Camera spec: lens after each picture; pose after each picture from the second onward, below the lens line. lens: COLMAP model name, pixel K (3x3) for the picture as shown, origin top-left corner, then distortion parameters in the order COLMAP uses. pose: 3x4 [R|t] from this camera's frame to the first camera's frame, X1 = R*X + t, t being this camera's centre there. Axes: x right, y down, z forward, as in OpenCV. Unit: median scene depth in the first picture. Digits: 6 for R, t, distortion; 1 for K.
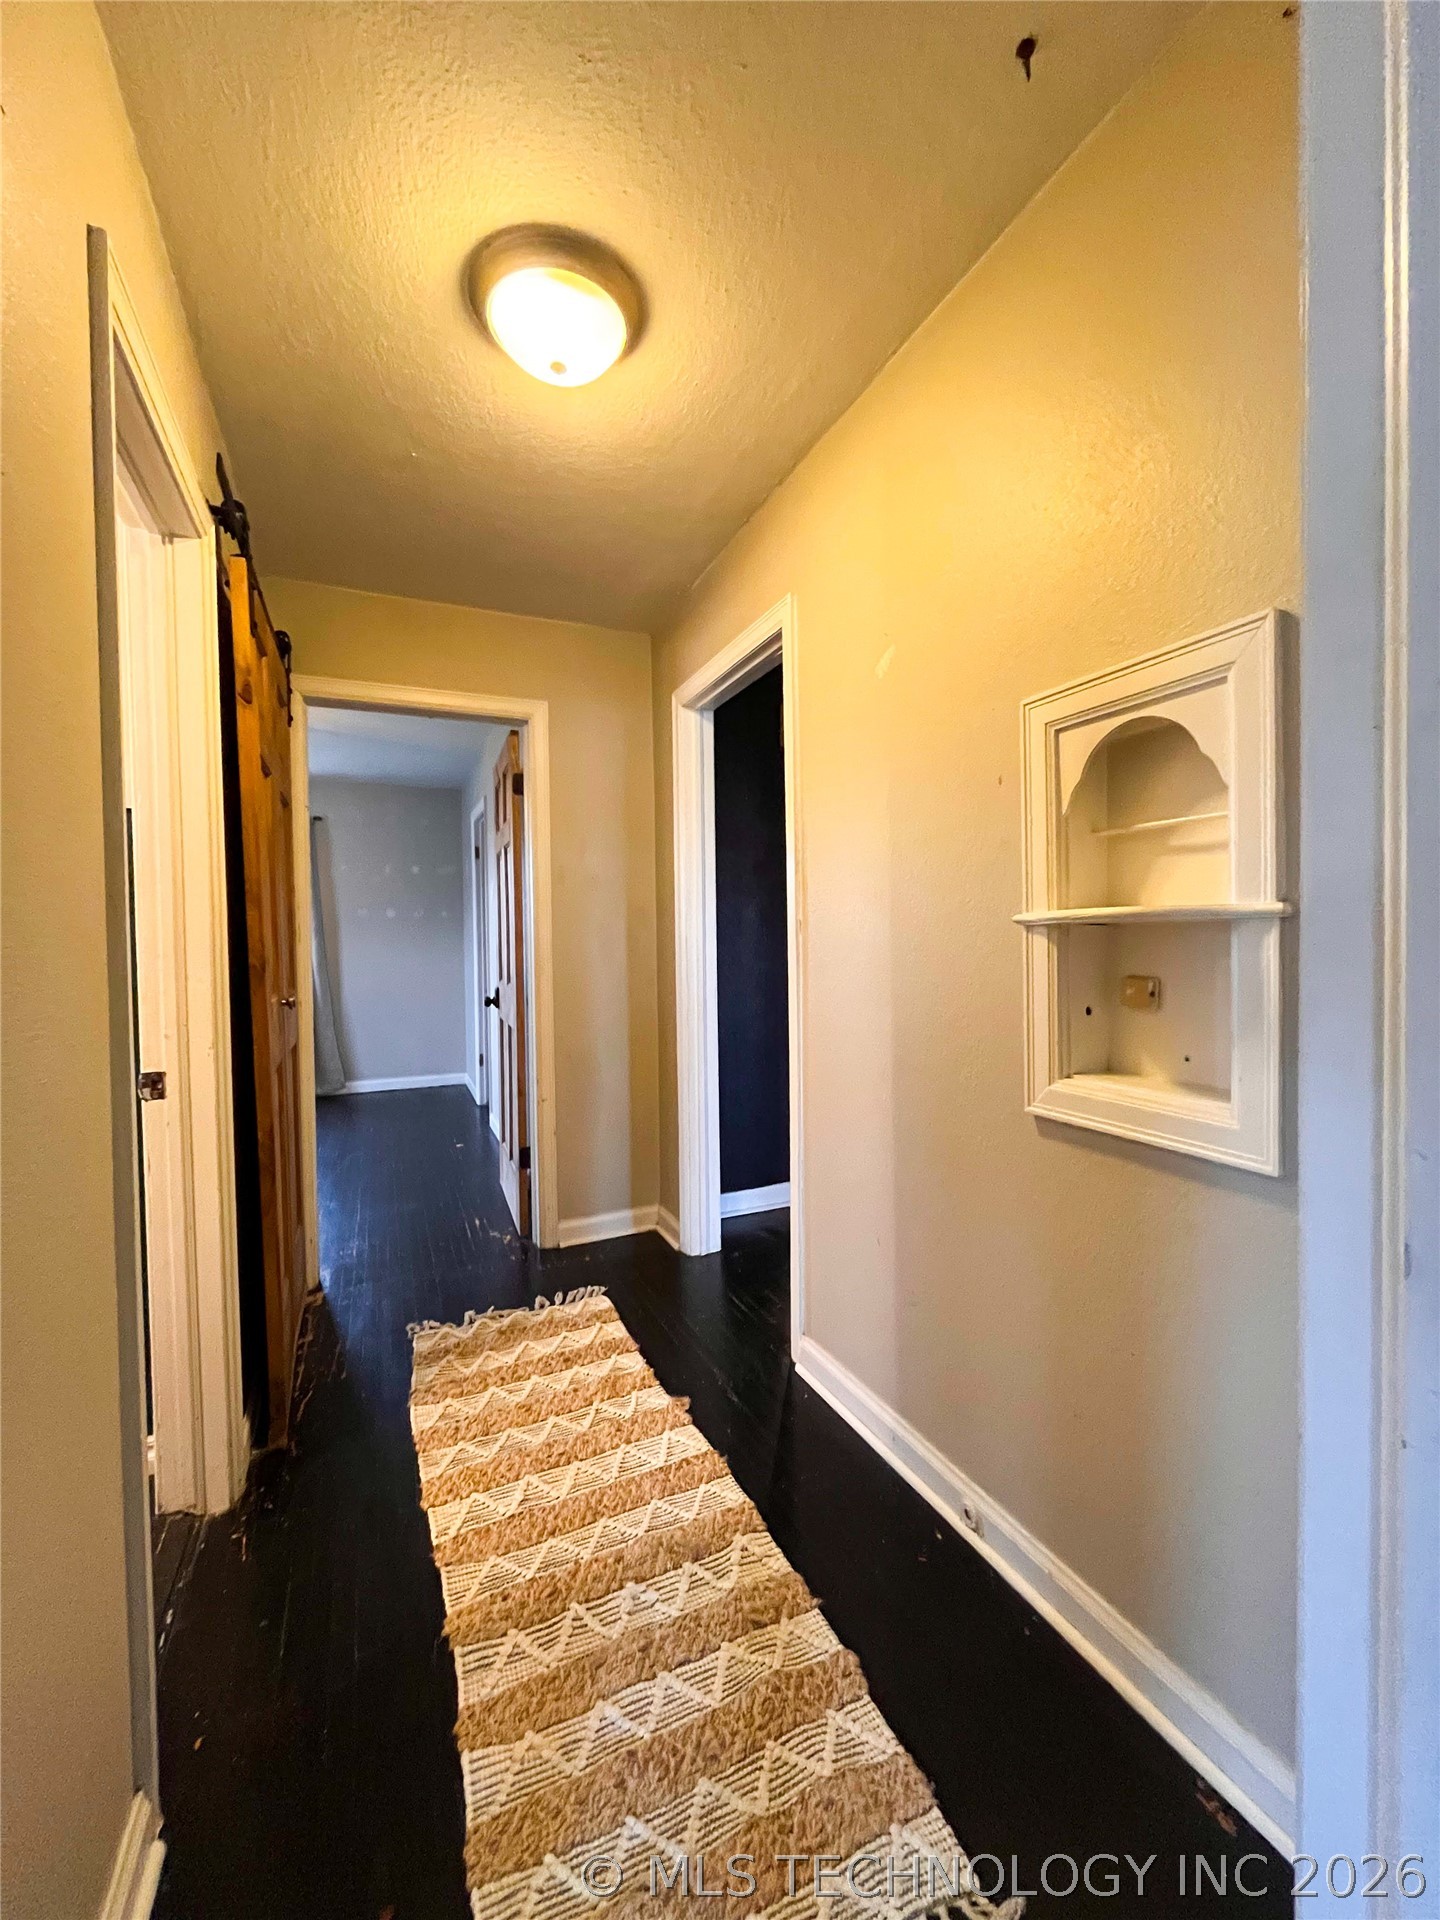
lens RADIAL K [[774.3, 0, 718.9], [0, 774.3, 953.0], [0, 0, 1]] dist [-0.002421, -0.000096]
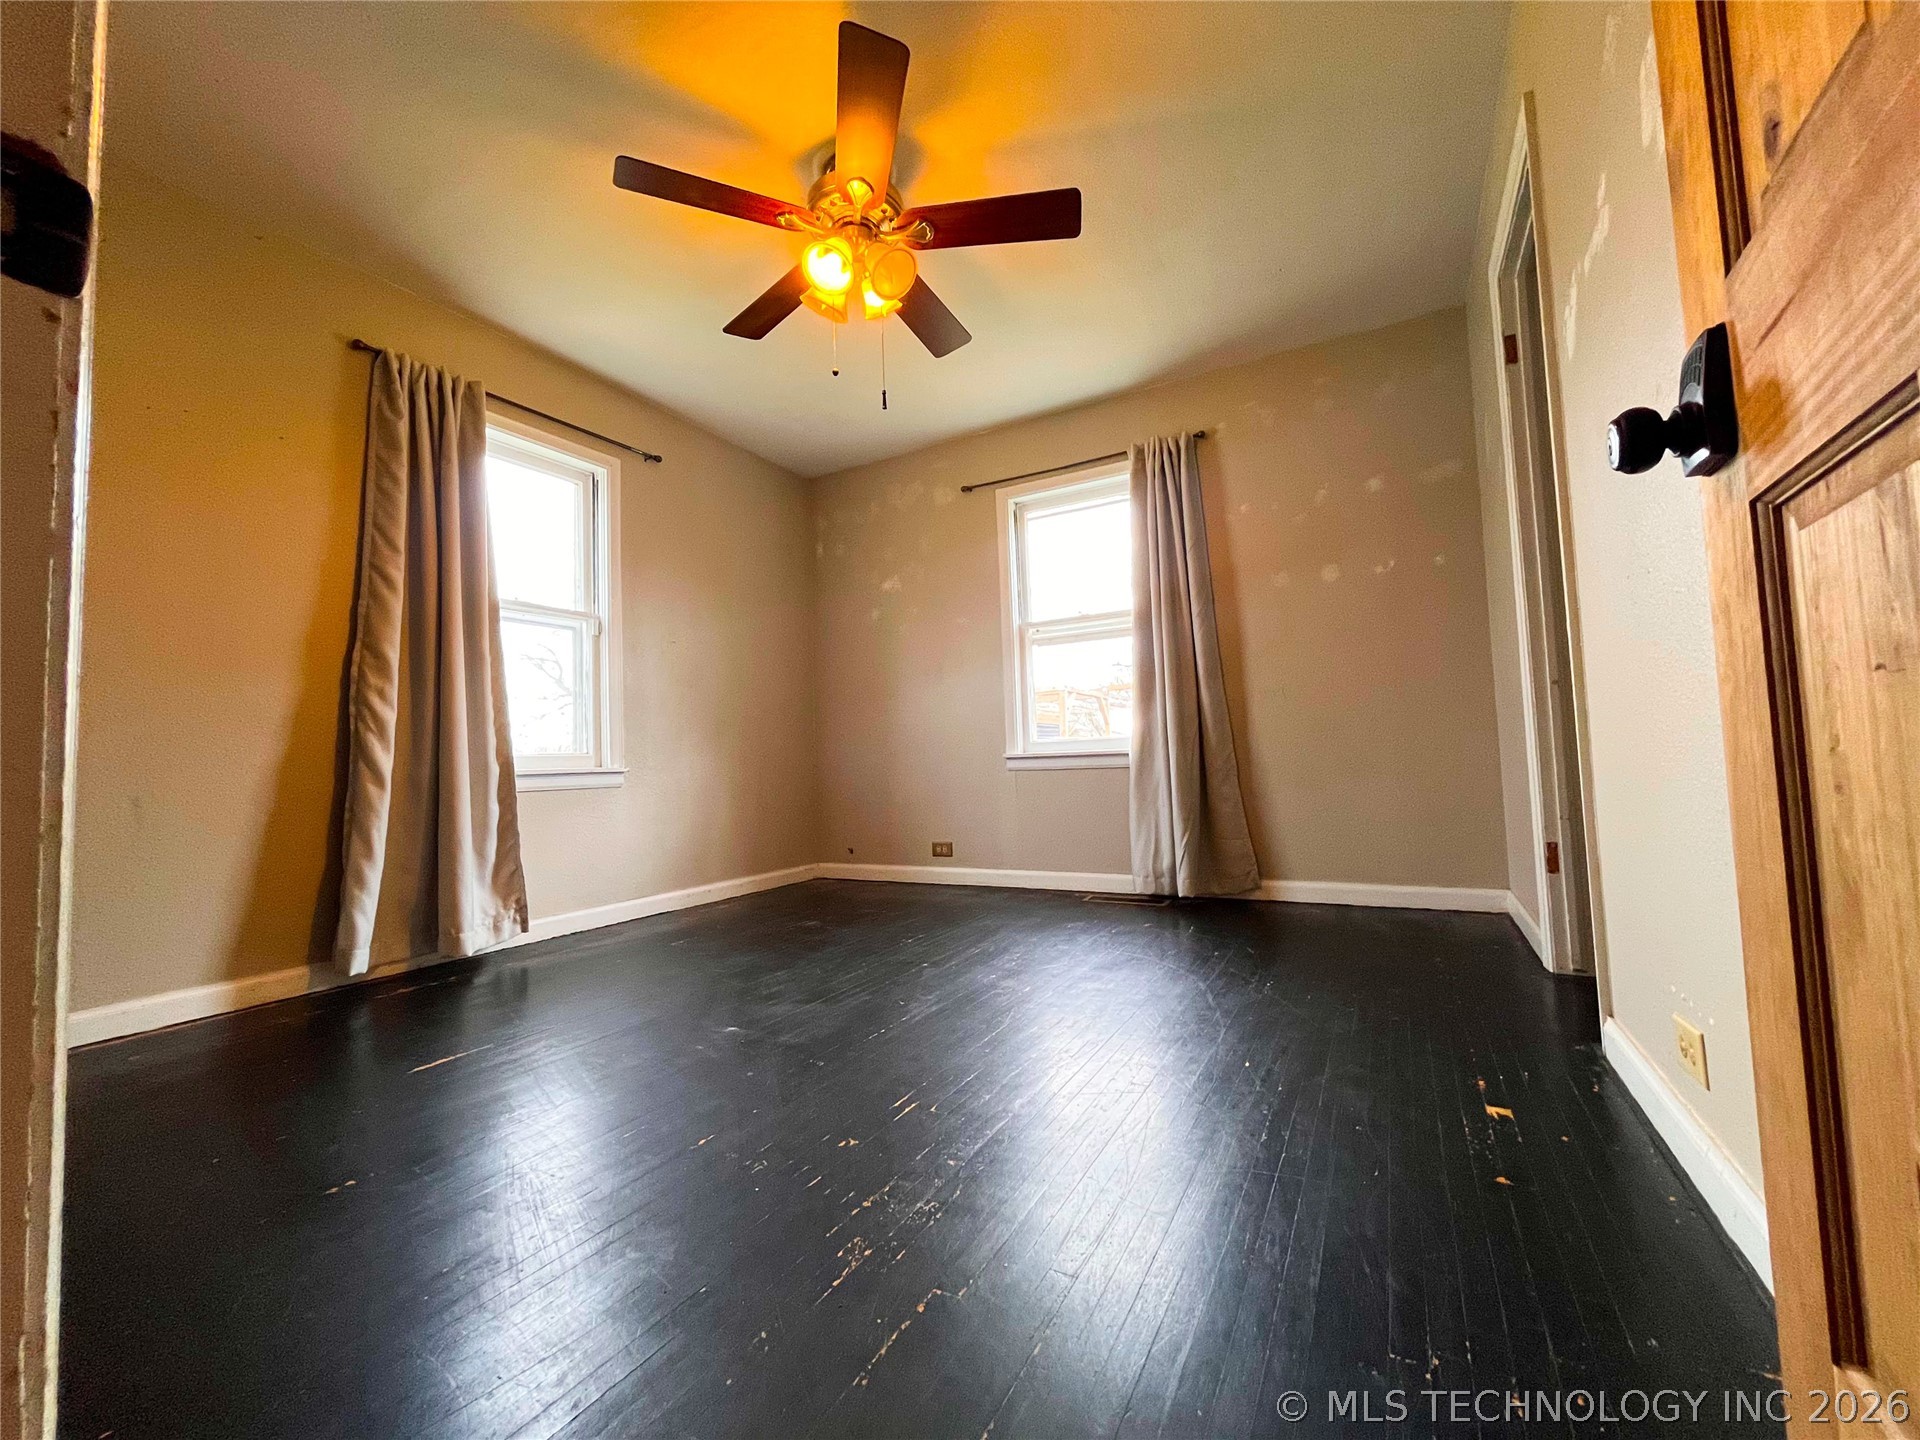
lens RADIAL K [[774.3, 0, 951.4], [0, 774.3, 721.1], [0, 0, 1]] dist [-0.002421, -0.000096]
pose [[0.594105, -0.053602, -0.802599, -0.169971], [0.014292, 0.998323, -0.056095, 0.086569], [0.804260, 0.021856, 0.593875, 0.520794]]
